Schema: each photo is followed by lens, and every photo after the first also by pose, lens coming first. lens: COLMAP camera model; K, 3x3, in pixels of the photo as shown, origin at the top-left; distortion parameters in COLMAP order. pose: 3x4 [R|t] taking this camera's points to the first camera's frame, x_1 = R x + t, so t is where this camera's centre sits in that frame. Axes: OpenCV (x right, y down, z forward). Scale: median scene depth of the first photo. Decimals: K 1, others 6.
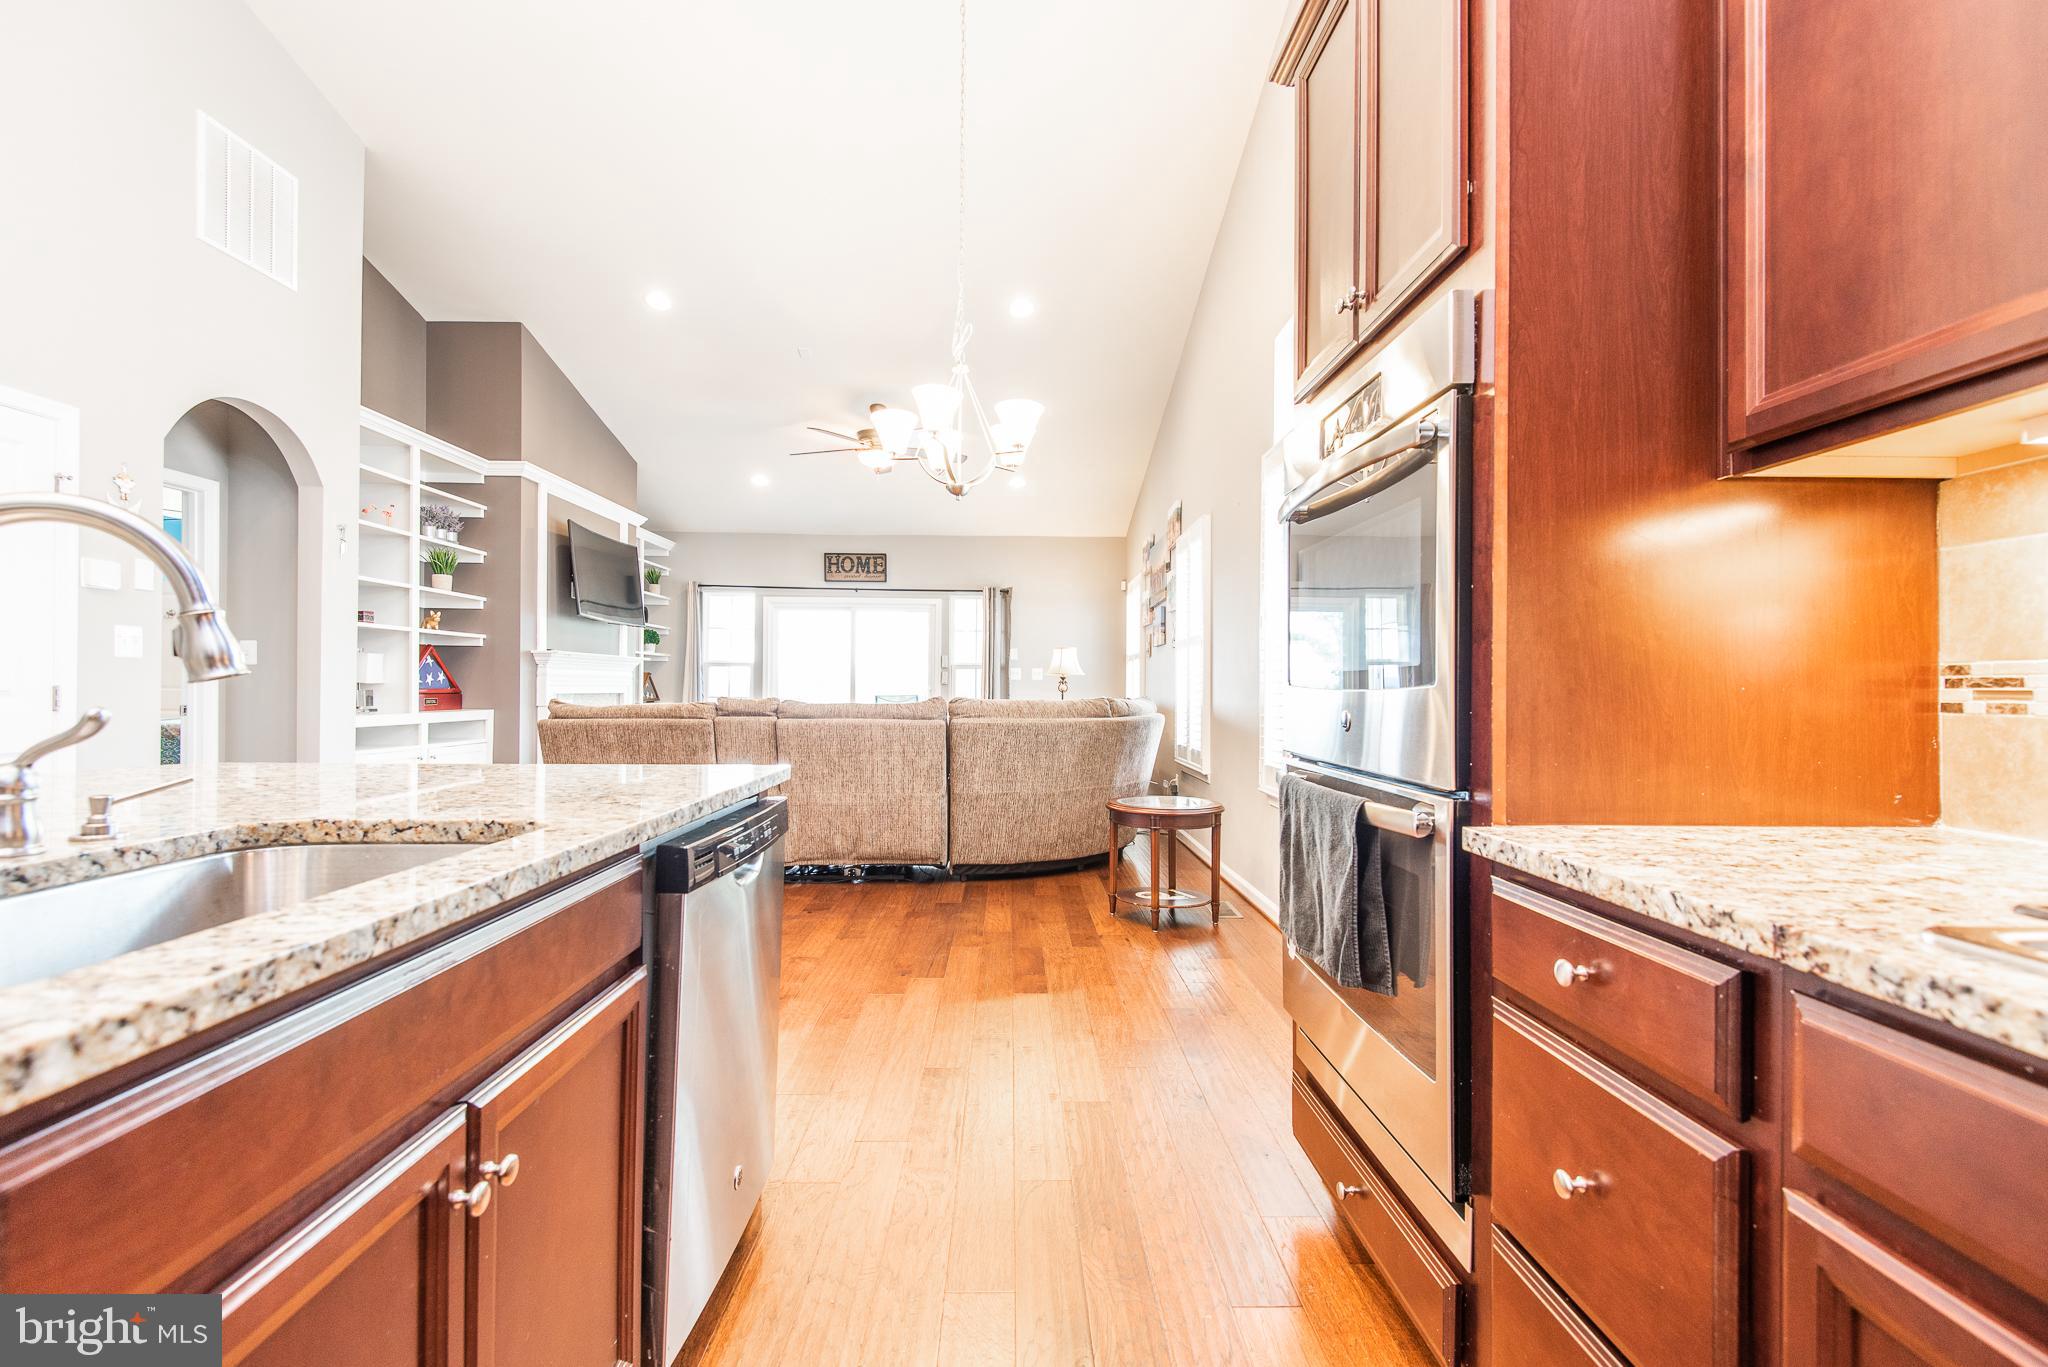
lens RADIAL K [[931.6, 0, 1020.6], [0, 931.6, 684.6], [0, 0, 1]] dist [0.019273, -0.012306]
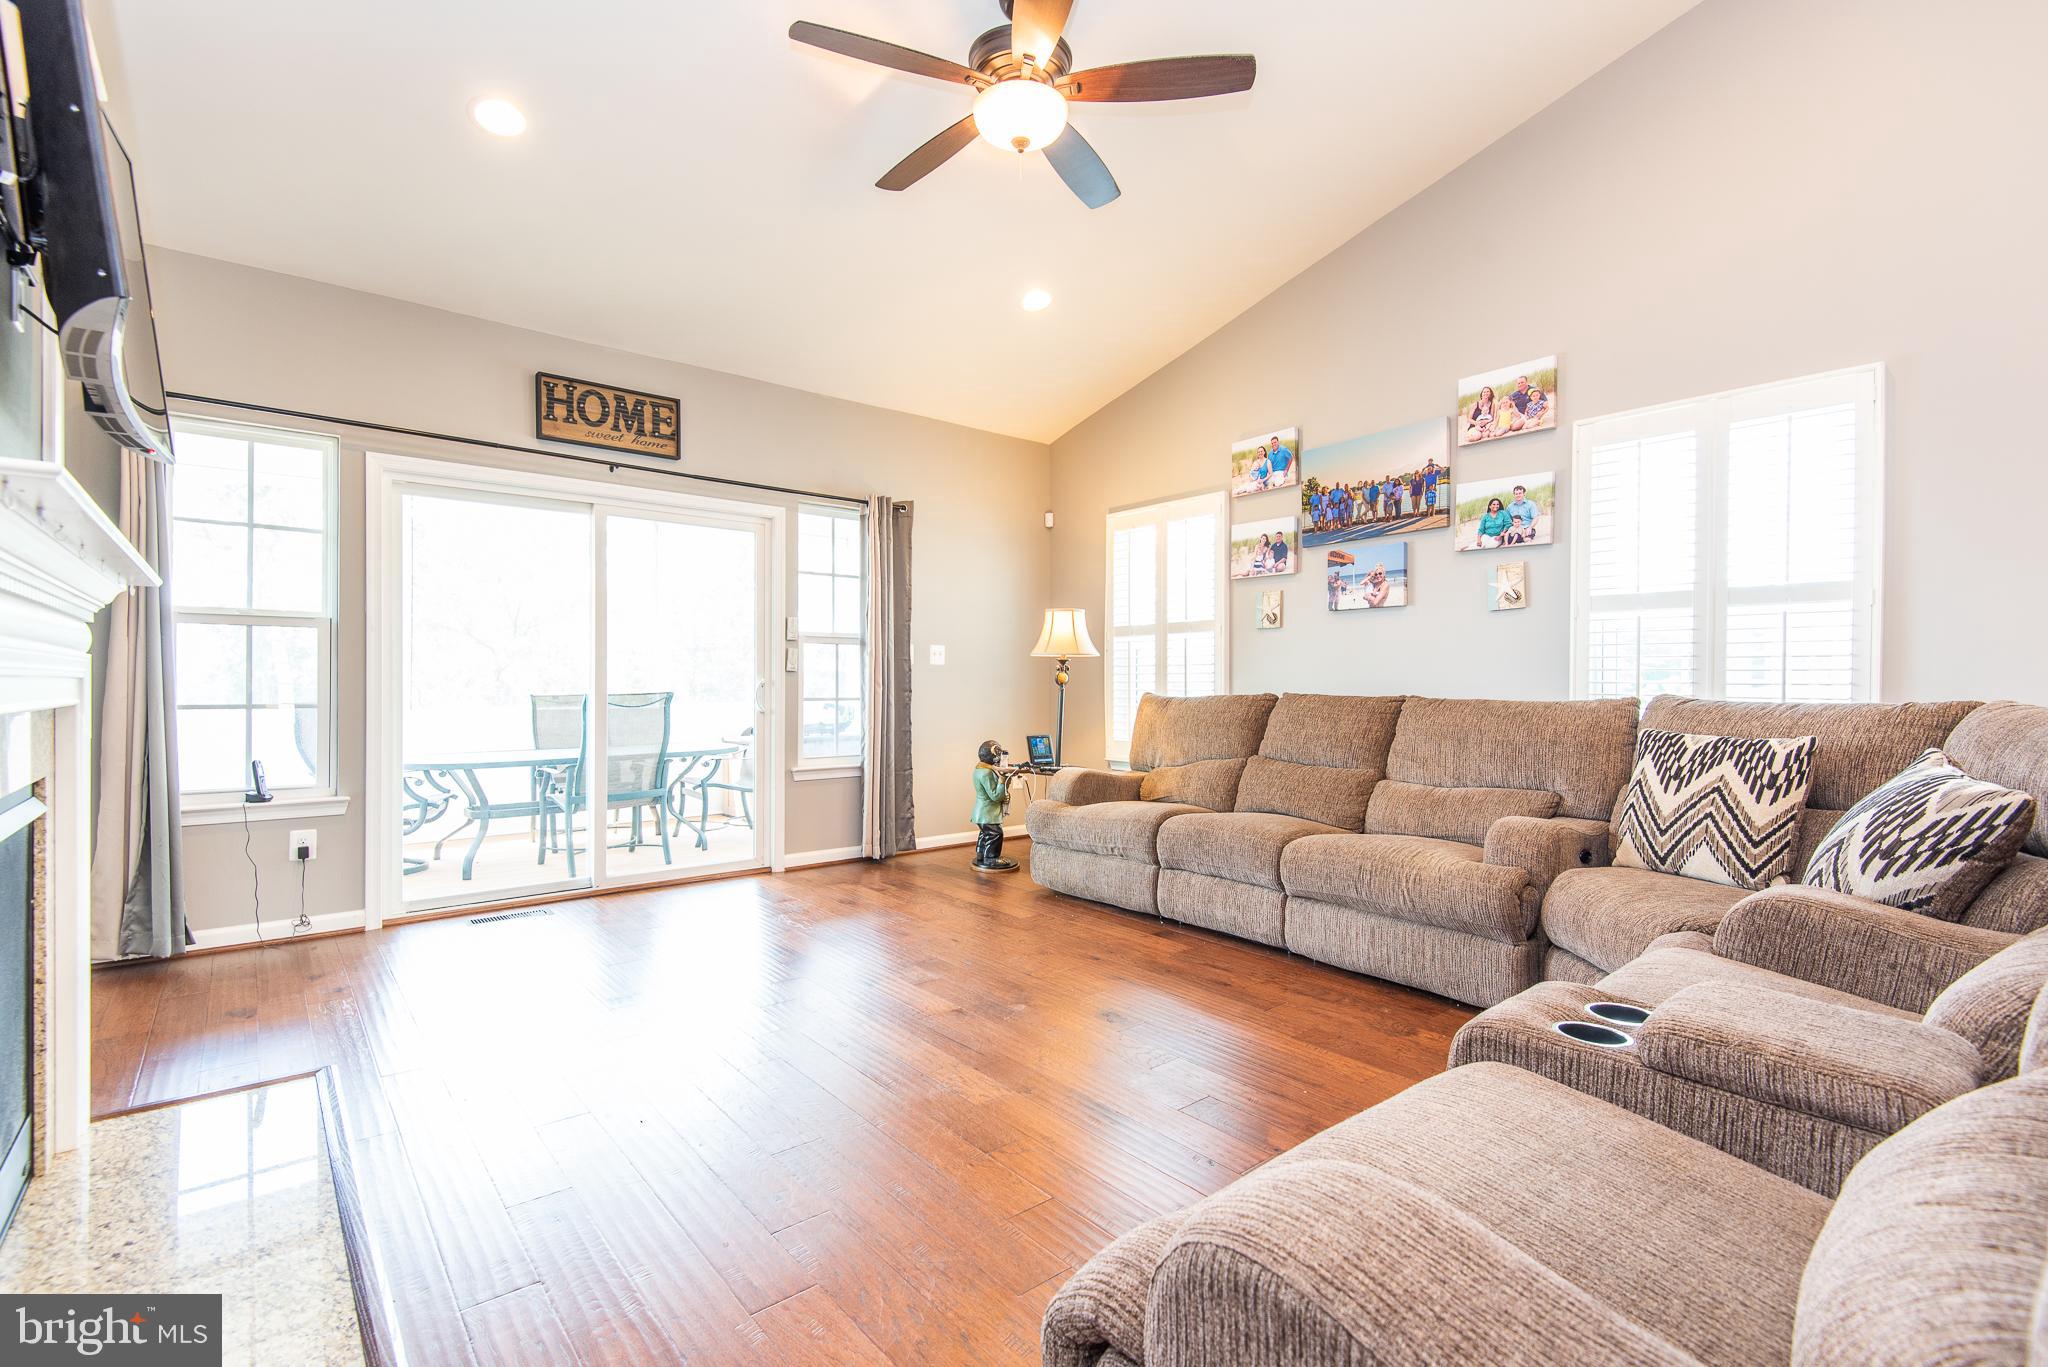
lens RADIAL K [[931.6, 0, 1026.3], [0, 931.6, 697.1], [0, 0, 1]] dist [0.019273, -0.012306]
pose [[0.779464, -0.010317, 0.626362, -0.644045], [0.001046, 0.999884, 0.015167, 0.012997], [-0.626446, -0.011167, 0.779385, 1.054950]]
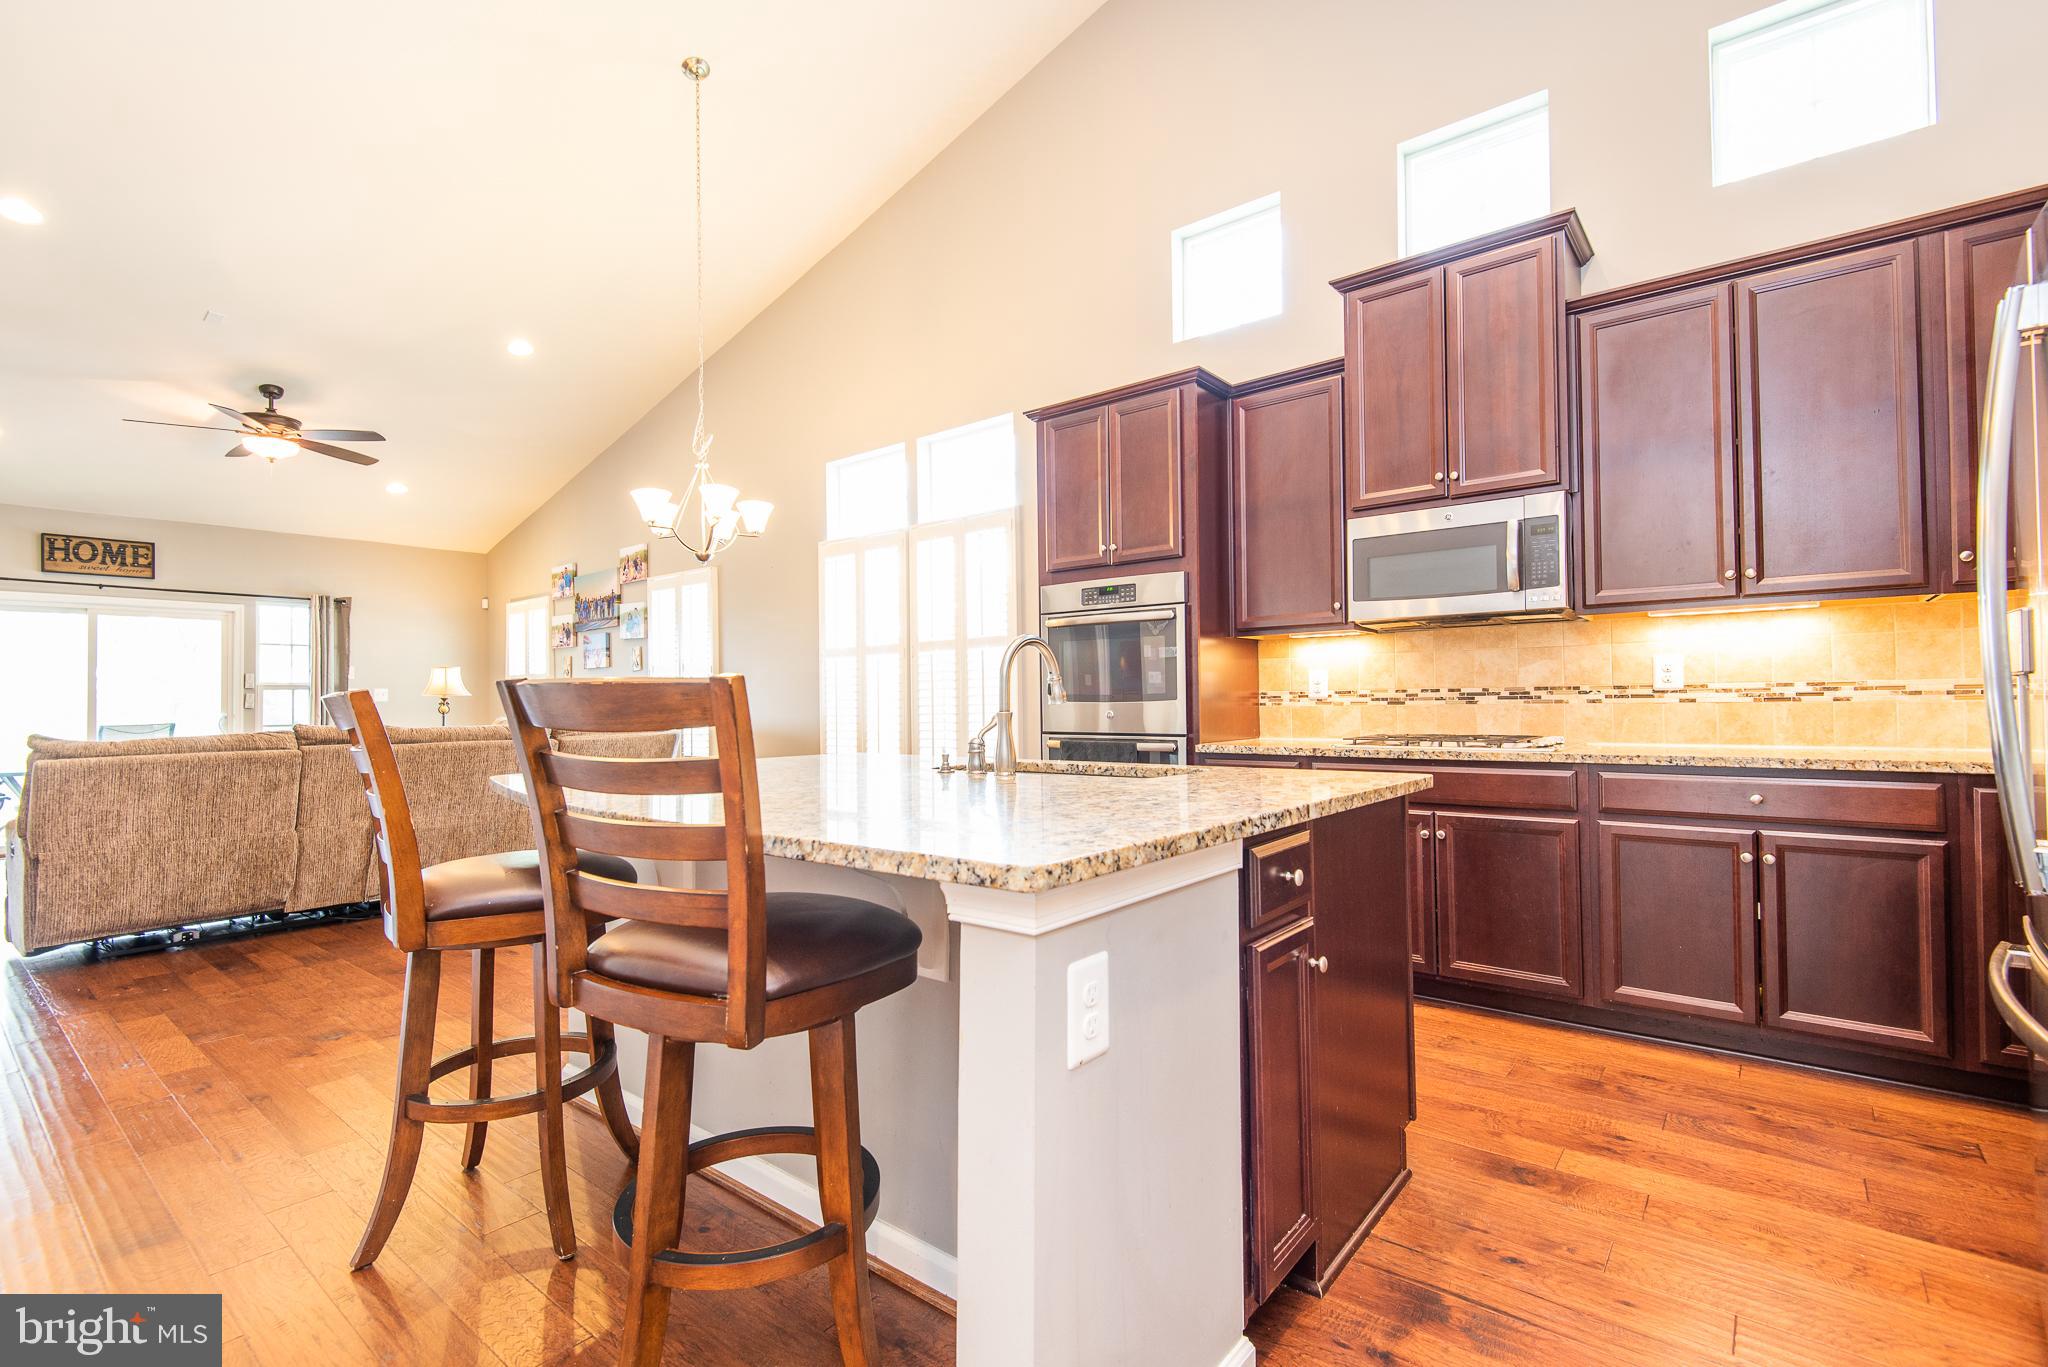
lens RADIAL K [[931.6, 0, 1022.0], [0, 931.6, 686.4], [0, 0, 1]] dist [0.019273, -0.012306]
pose [[0.651829, -0.003168, 0.758360, -0.556452], [0.014548, 0.999859, -0.008328, -0.006349], [-0.758227, 0.016461, 0.651783, -0.135206]]
